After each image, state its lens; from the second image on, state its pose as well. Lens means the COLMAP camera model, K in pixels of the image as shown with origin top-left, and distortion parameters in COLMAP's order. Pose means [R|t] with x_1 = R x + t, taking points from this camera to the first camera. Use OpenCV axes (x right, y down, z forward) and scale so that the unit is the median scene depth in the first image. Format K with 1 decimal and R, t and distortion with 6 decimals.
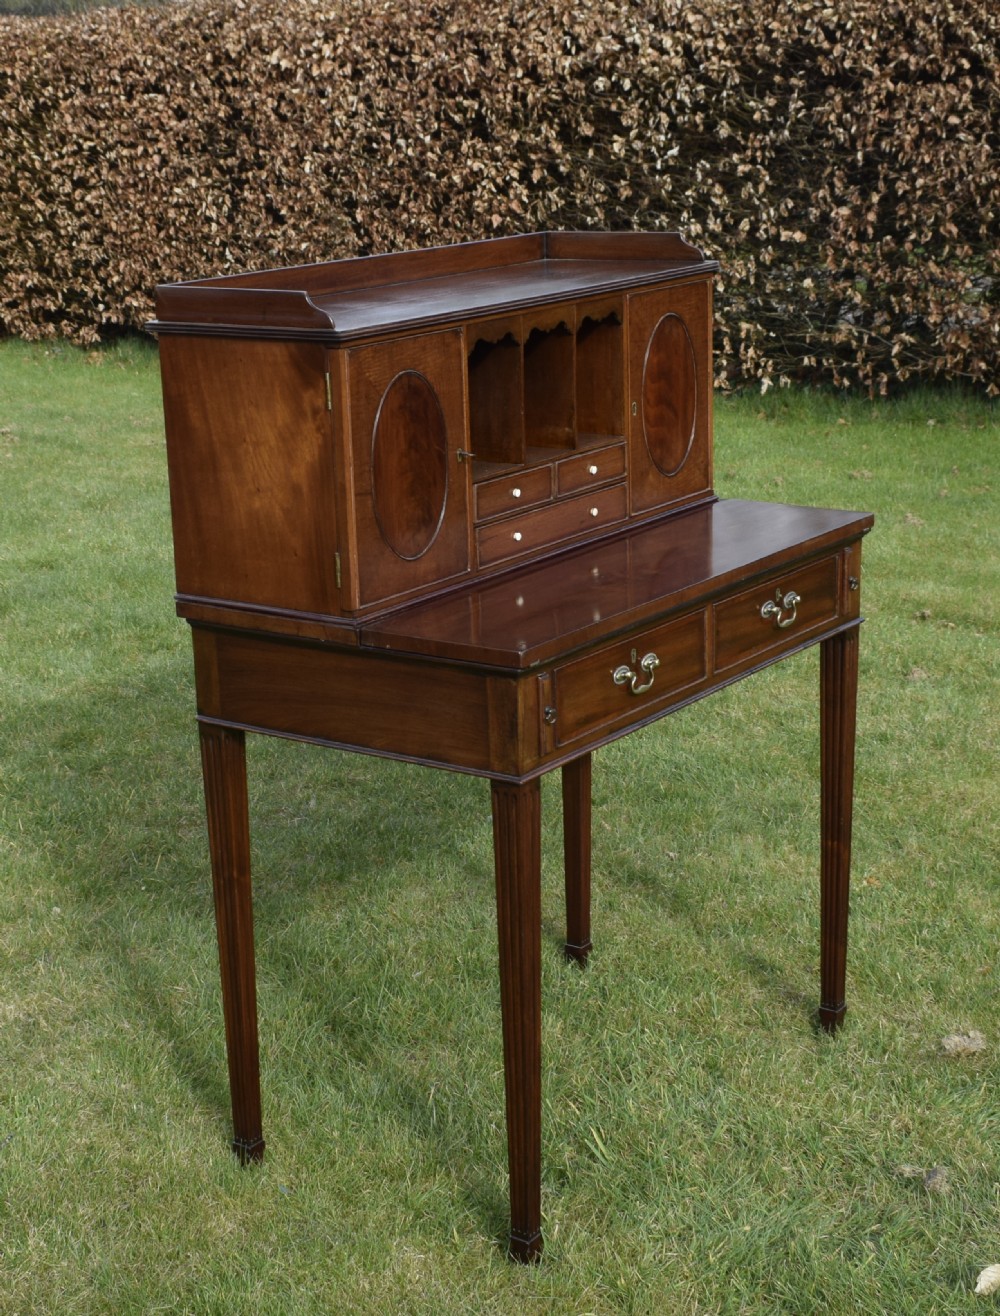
lens RADIAL K [[2120.5, 0, 429.3], [0, 2120.5, 653.6], [0, 0, 1]] dist [-0.026676, 0.000000]
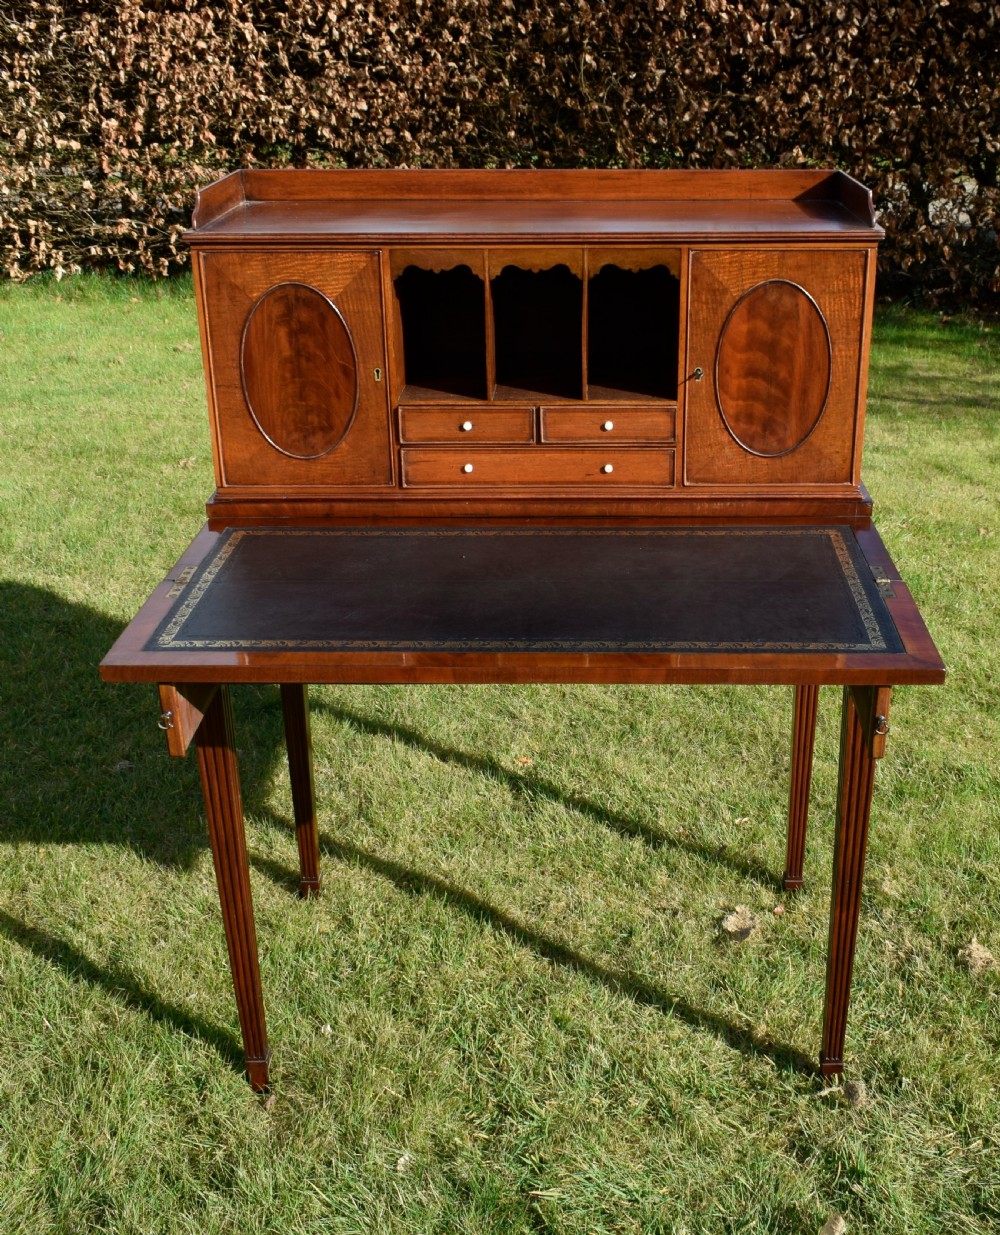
lens RADIAL K [[1432.8, 0, 611.1], [0, 1432.8, 624.3], [0, 0, 1]] dist [-0.019320, 0.000000]
pose [[0.817423, -0.194569, 0.542183, -0.060953], [0.116650, 0.977639, 0.174971, -0.036480], [-0.564104, -0.079780, 0.821841, 0.142477]]
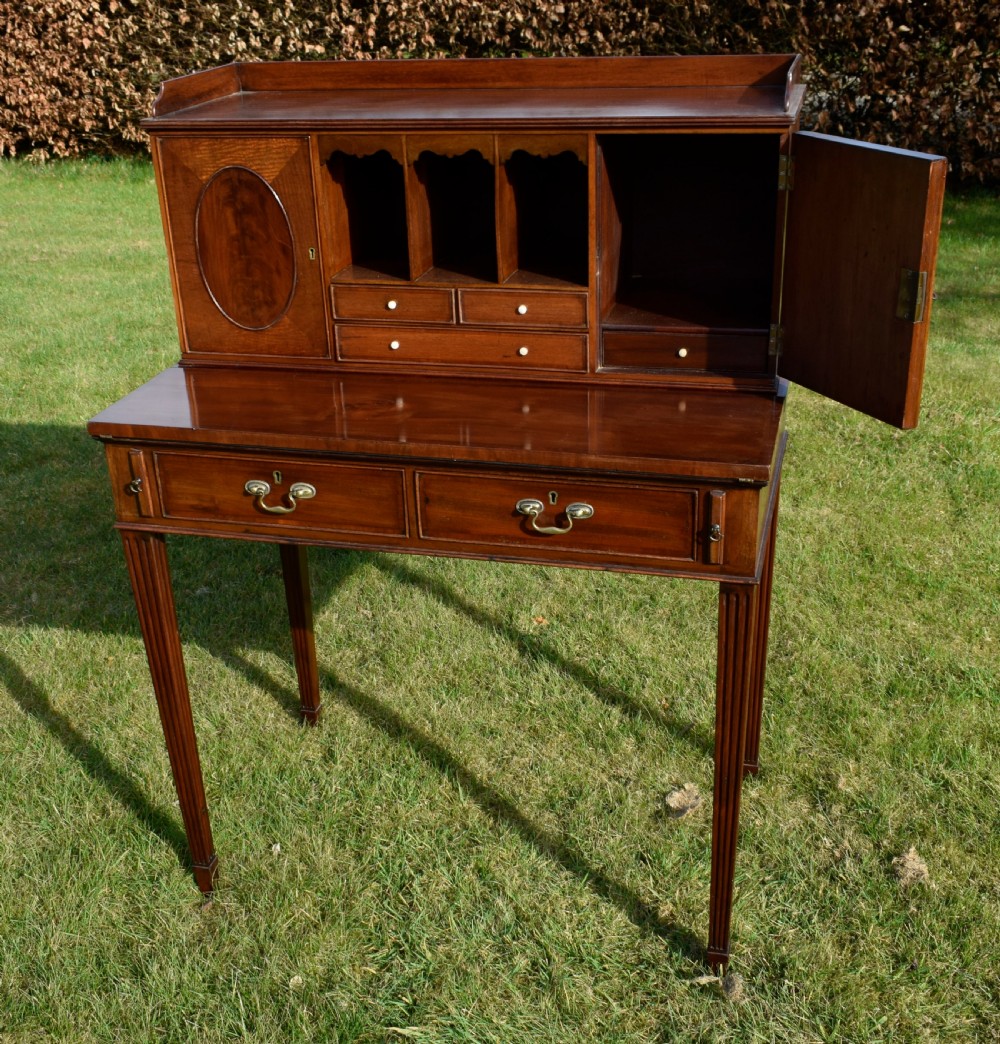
lens RADIAL K [[1273.4, 0, 499.5], [0, 1273.4, 525.6], [0, 0, 1]] dist [-0.021063, 0.000000]
pose [[0.941606, -0.143751, 0.304488, -0.010275], [0.090149, 0.978902, 0.183367, -0.032050], [-0.324423, -0.145210, 0.934700, 0.135882]]
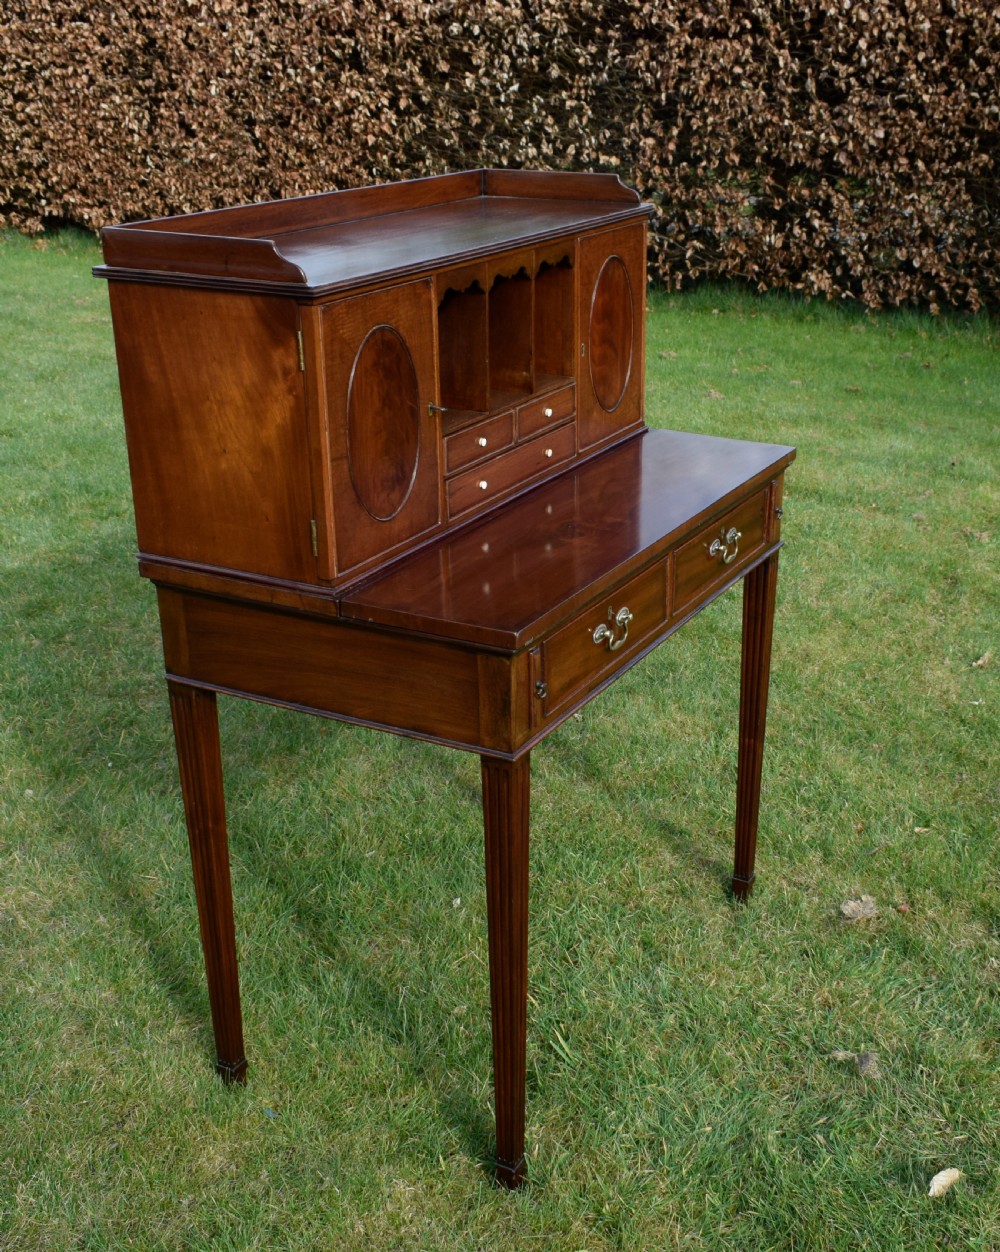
lens RADIAL K [[1498.9, 0, 583.7], [0, 1498.9, 659.3], [0, 0, 1]] dist [-0.020339, 0.000000]
pose [[0.983423, -0.029975, 0.178832, -0.012232], [0.005674, 0.990845, 0.134882, -0.020205], [-0.181238, -0.131631, 0.974590, 0.083047]]
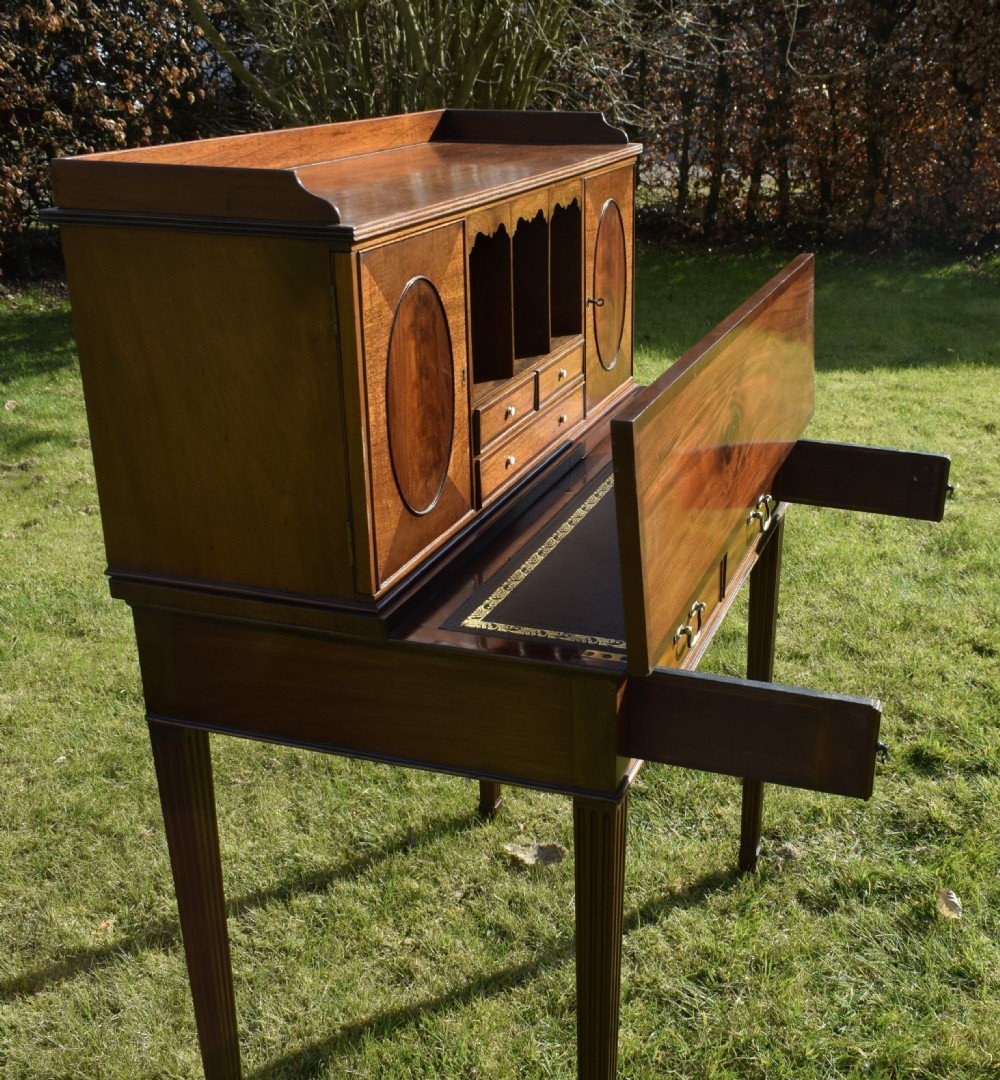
lens RADIAL K [[1314.9, 0, 602.3], [0, 1314.9, 549.6], [0, 0, 1]] dist [-0.017337, 0.000000]
pose [[-0.290813, -0.319493, 0.901860, -0.114255], [0.250126, 0.884433, 0.393974, -0.075610], [-0.923507, 0.340152, -0.177291, 0.343607]]
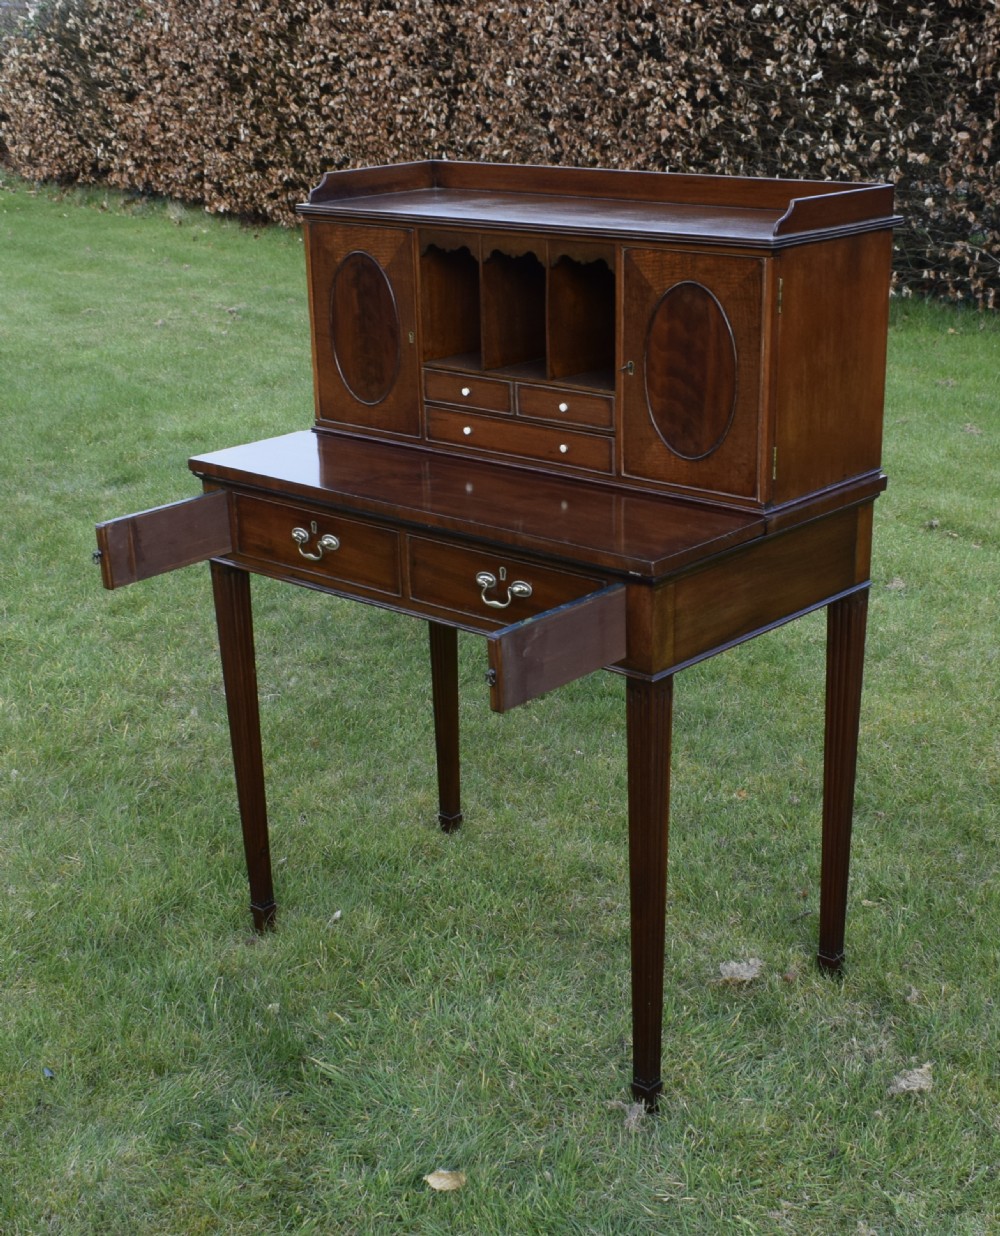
lens RADIAL K [[1760.2, 0, 559.2], [0, 1760.2, 699.4], [0, 0, 1]] dist [-0.016598, 0.000000]
pose [[0.994597, 0.055581, -0.087676, 0.077427], [-0.045045, 0.992005, 0.117883, -0.016395], [0.093527, -0.113297, 0.989149, 0.045785]]
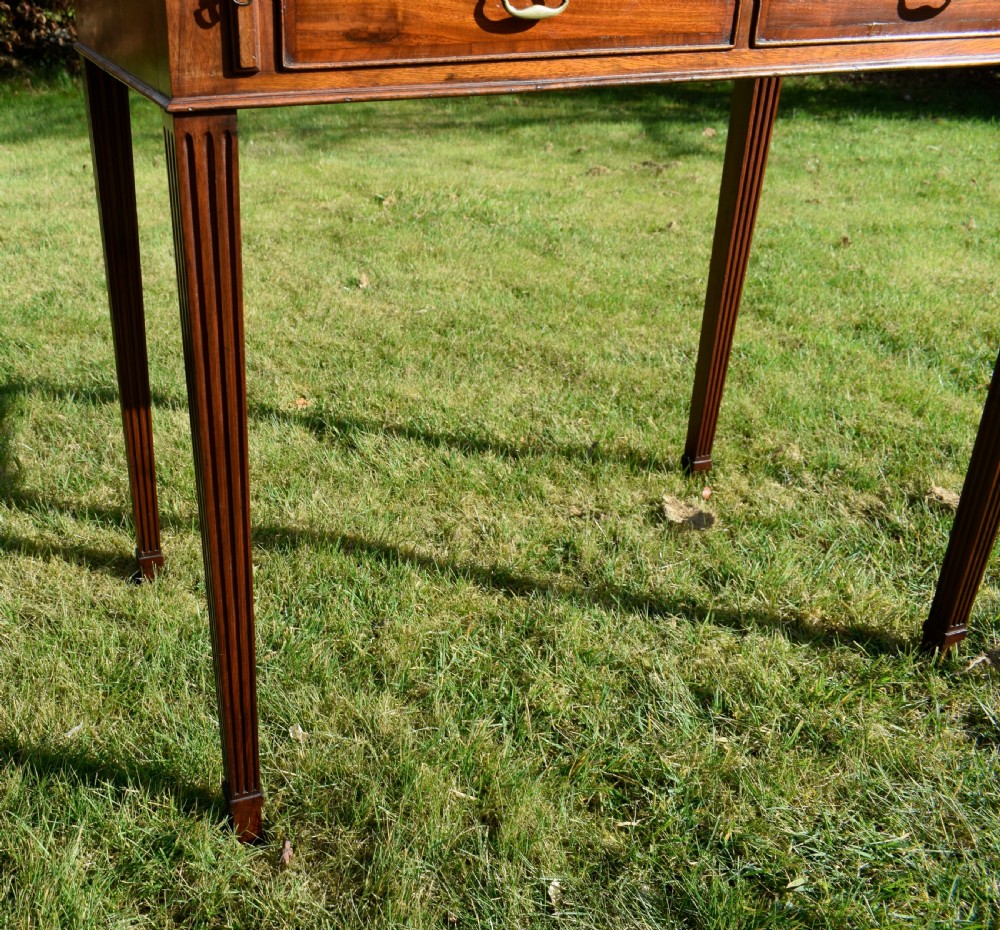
lens RADIAL K [[1066.6, 0, 319.7], [0, 1066.6, 467.1], [0, 0, 1]] dist [-0.019082, 0.000000]
pose [[0.606969, -0.329156, 0.723357, -0.060579], [0.196149, 0.944085, 0.265008, 0.003004], [-0.770140, -0.018966, 0.637593, 0.273448]]
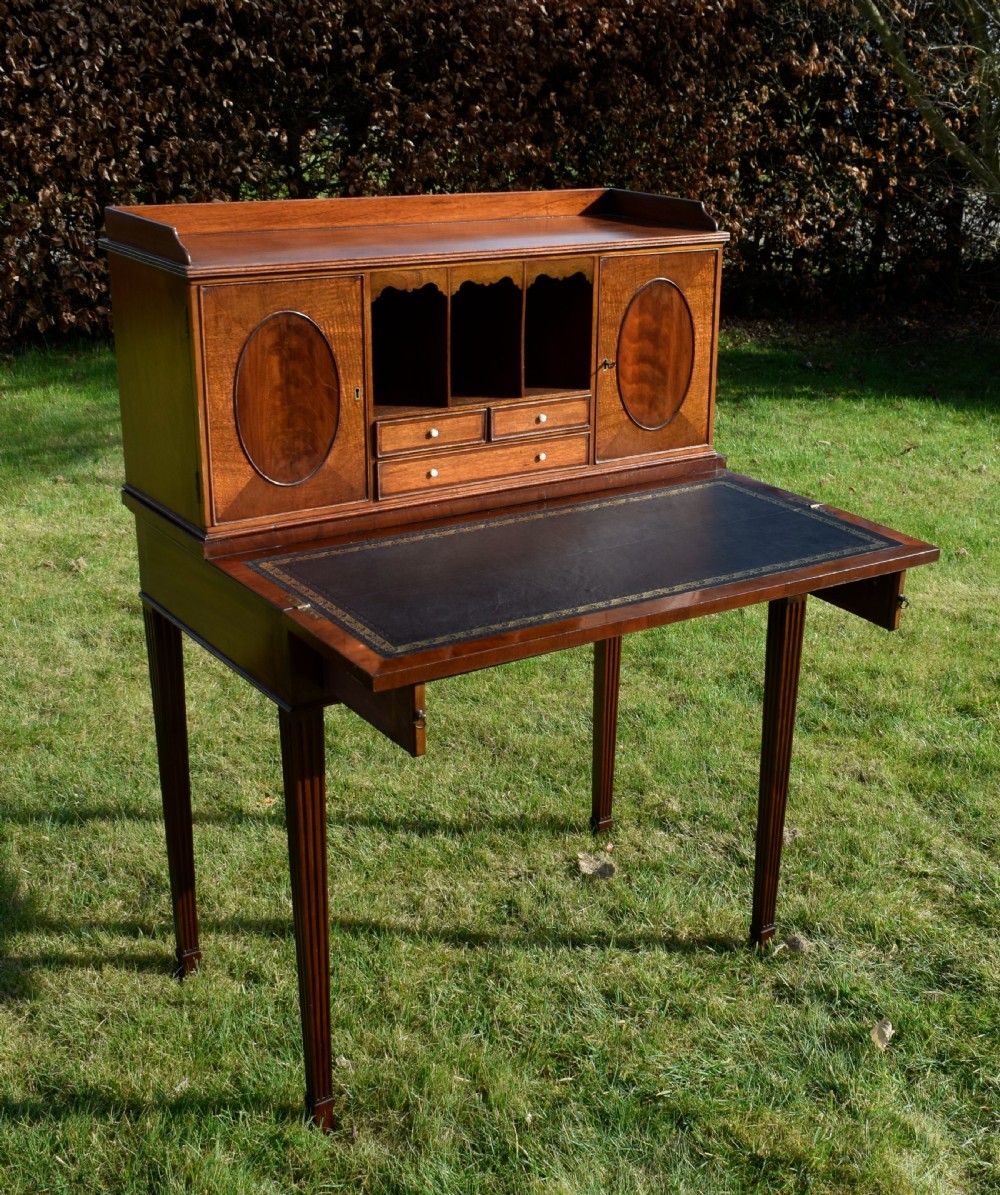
lens RADIAL K [[1535.6, 0, 608.0], [0, 1535.6, 625.8], [0, 0, 1]] dist [-0.022866, 0.000000]
pose [[0.326146, -0.292235, 0.899015, -0.169693], [0.203701, 0.950401, 0.235040, -0.052154], [-0.923112, 0.106473, 0.369498, 0.214477]]
